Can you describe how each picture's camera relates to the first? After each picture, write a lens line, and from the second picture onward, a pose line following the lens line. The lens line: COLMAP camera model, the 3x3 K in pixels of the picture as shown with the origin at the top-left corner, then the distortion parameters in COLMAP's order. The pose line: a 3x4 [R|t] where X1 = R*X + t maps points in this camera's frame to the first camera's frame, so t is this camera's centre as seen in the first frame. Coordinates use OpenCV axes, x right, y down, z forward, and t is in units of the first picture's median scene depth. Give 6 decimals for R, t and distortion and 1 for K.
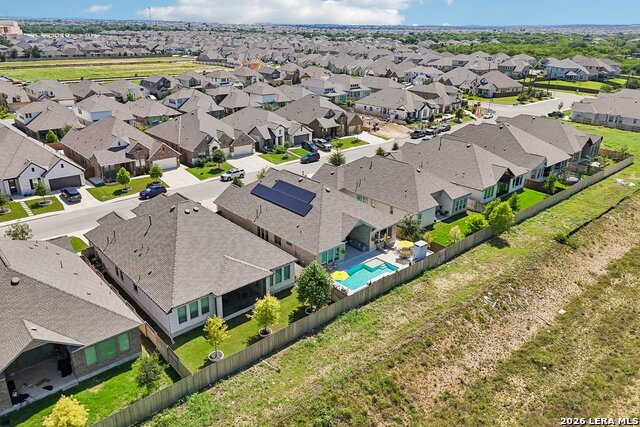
lens RADIAL K [[471.2, 0, 320.0], [0, 471.2, 213.5], [0, 0, 1]] dist [0.071058, -0.085232]
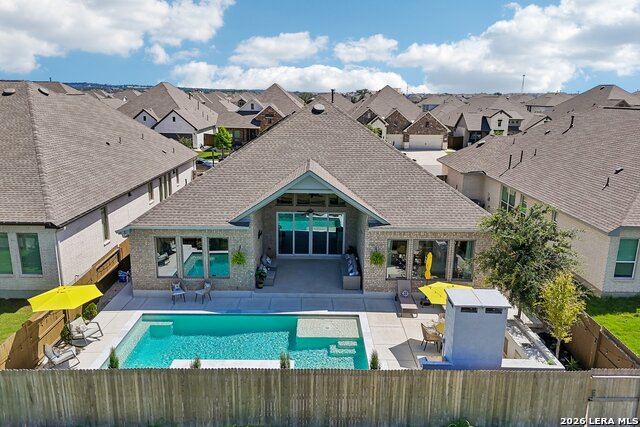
lens RADIAL K [[471.2, 0, 320.0], [0, 471.2, 213.5], [0, 0, 1]] dist [0.071058, -0.085232]
pose [[0.744311, 0.155647, -0.649442, 0.211154], [-0.247017, 0.967658, -0.051189, 0.038531], [0.620470, 0.198523, 0.758686, 0.550224]]
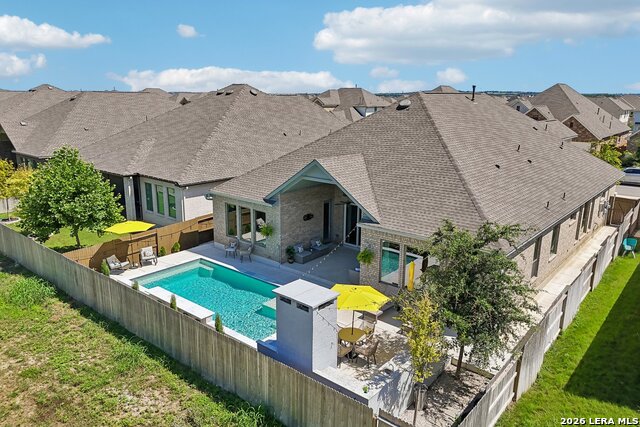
lens RADIAL K [[471.2, 0, 320.0], [0, 471.2, 213.5], [0, 0, 1]] dist [0.071058, -0.085232]
pose [[0.132980, 0.225554, -0.965112, 0.294532], [-0.373062, 0.913537, 0.162097, -0.005785], [0.918227, 0.338491, 0.205627, 0.674018]]
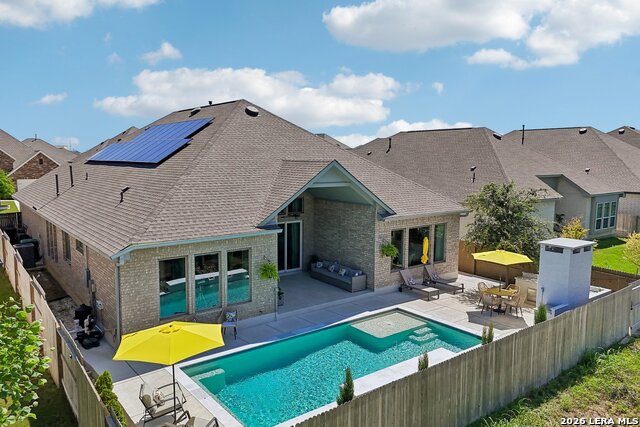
lens RADIAL K [[471.2, 0, 320.0], [0, 471.2, 213.5], [0, 0, 1]] dist [0.071058, -0.085232]
pose [[0.997320, 0.000720, -0.073162, 0.069152], [-0.019536, 0.966266, -0.256803, 0.082980], [0.070509, 0.257544, 0.963691, 0.521453]]
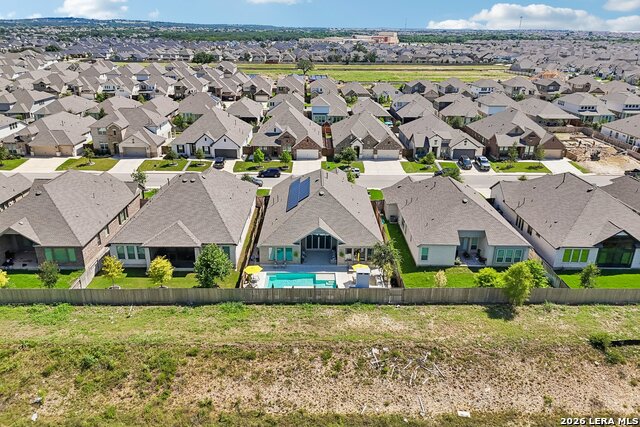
lens RADIAL K [[471.2, 0, 320.0], [0, 471.2, 213.5], [0, 0, 1]] dist [0.071058, -0.085232]
pose [[0.749819, 0.233171, -0.619195, 0.479232], [-0.244198, 0.967300, 0.068543, -0.057603], [0.614930, 0.099812, 0.782240, 0.175870]]
